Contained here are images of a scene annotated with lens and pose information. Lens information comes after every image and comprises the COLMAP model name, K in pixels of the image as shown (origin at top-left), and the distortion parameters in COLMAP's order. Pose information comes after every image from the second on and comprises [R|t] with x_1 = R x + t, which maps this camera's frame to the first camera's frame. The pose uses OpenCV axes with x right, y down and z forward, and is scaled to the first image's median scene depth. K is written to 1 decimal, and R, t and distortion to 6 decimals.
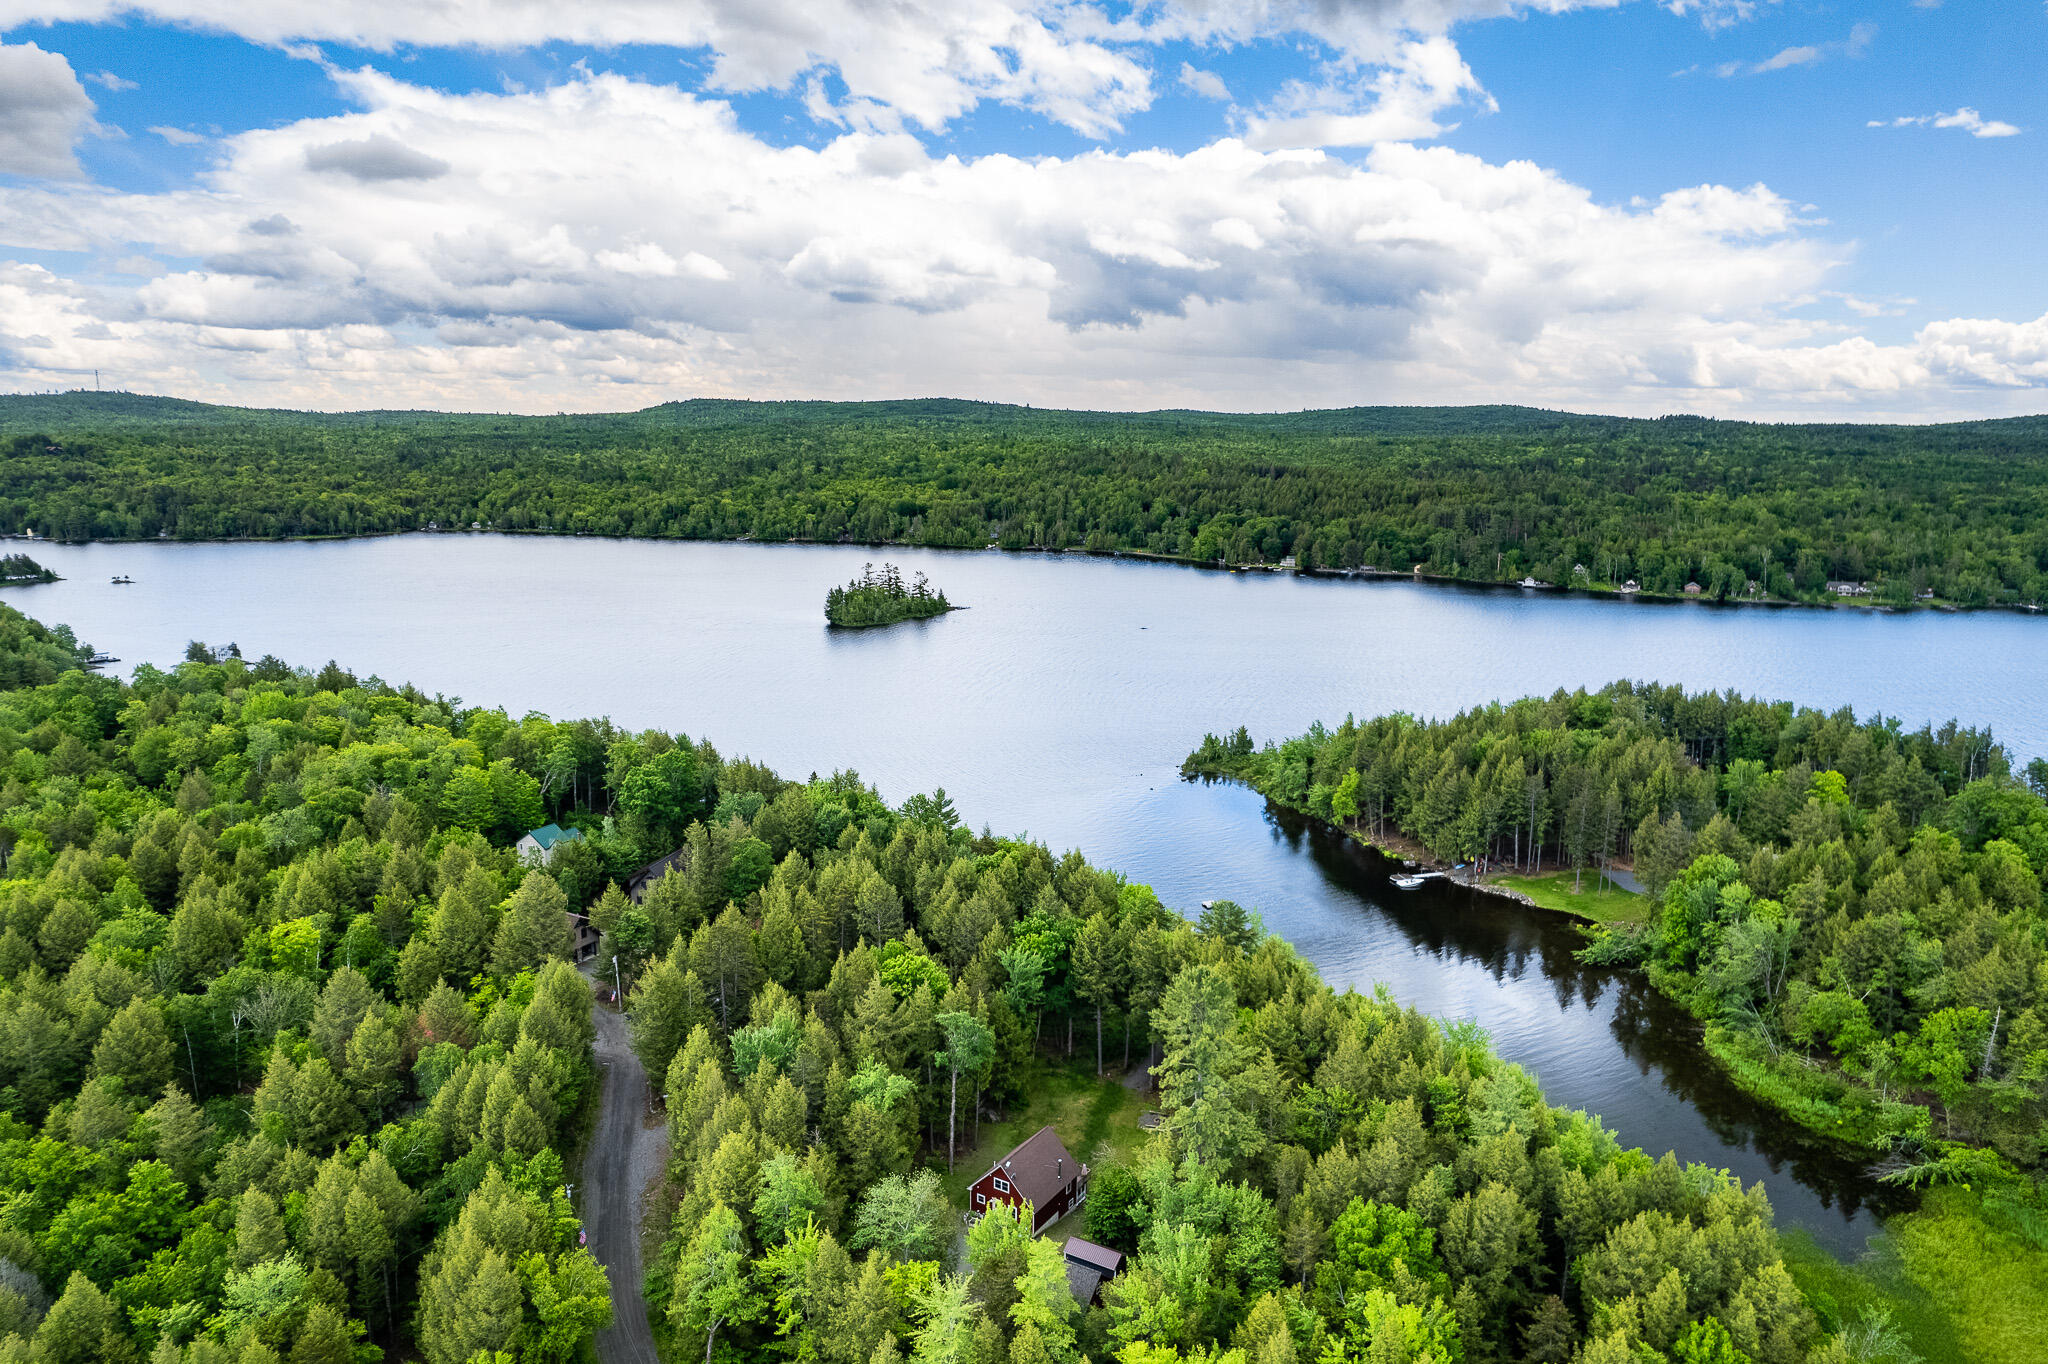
lens RADIAL K [[1351.5, 0, 1019.8], [0, 1351.5, 681.4], [0, 0, 1]] dist [-0.047878, 0.020923]
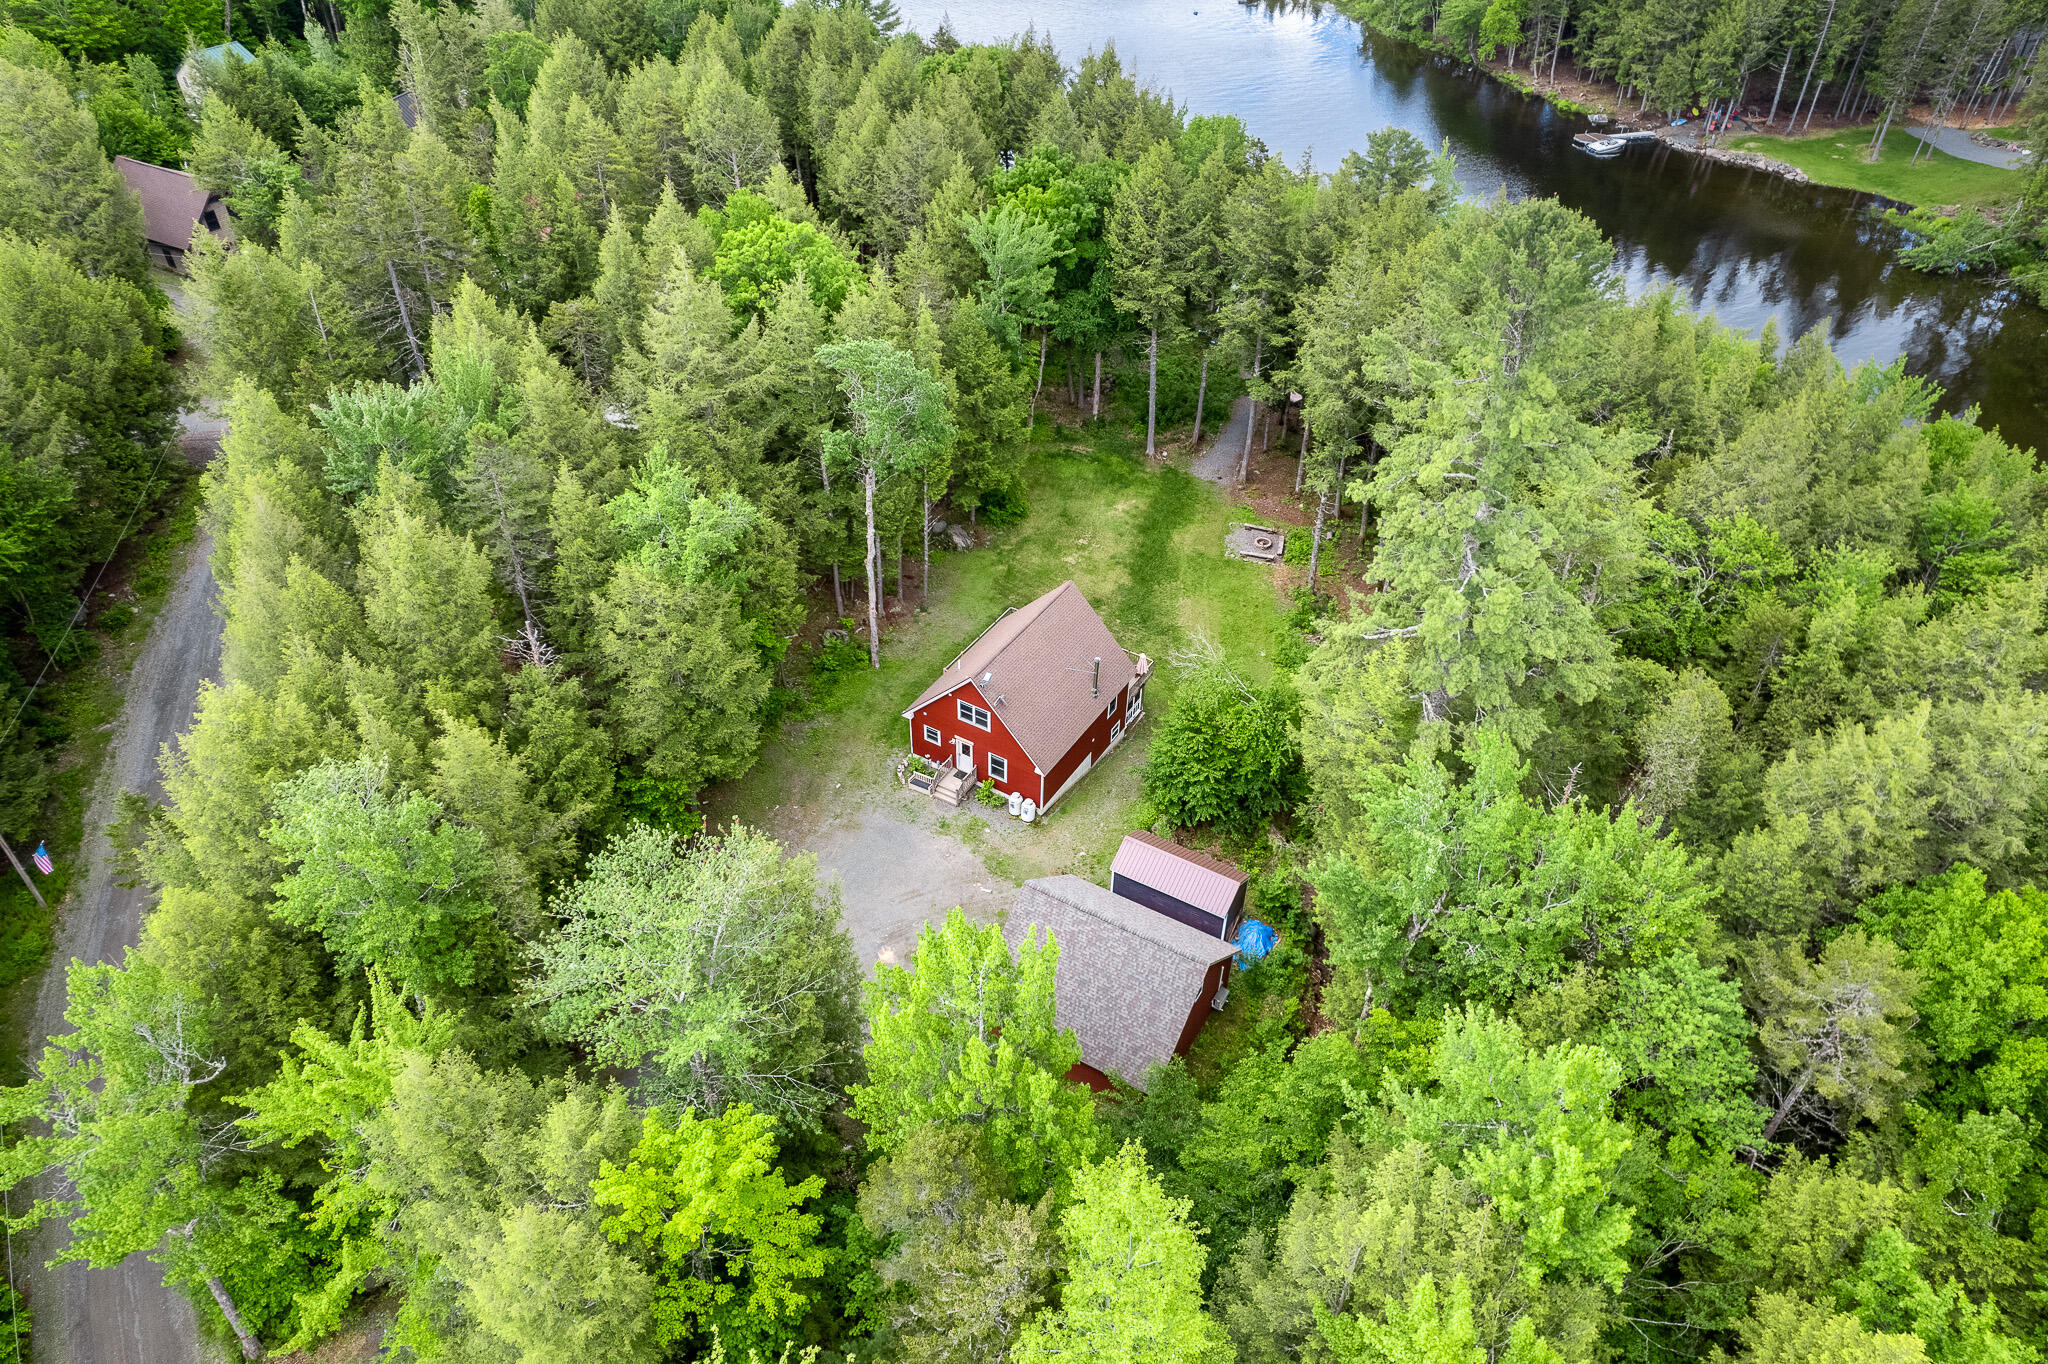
lens RADIAL K [[1351.5, 0, 1018.6], [0, 1351.5, 738.8], [0, 0, 1]] dist [-0.047878, 0.020923]
pose [[0.999906, -0.007944, 0.011167, -0.002432], [0.001298, 0.866071, 0.499919, 0.117340], [-0.013643, -0.499858, 0.866000, 0.469069]]
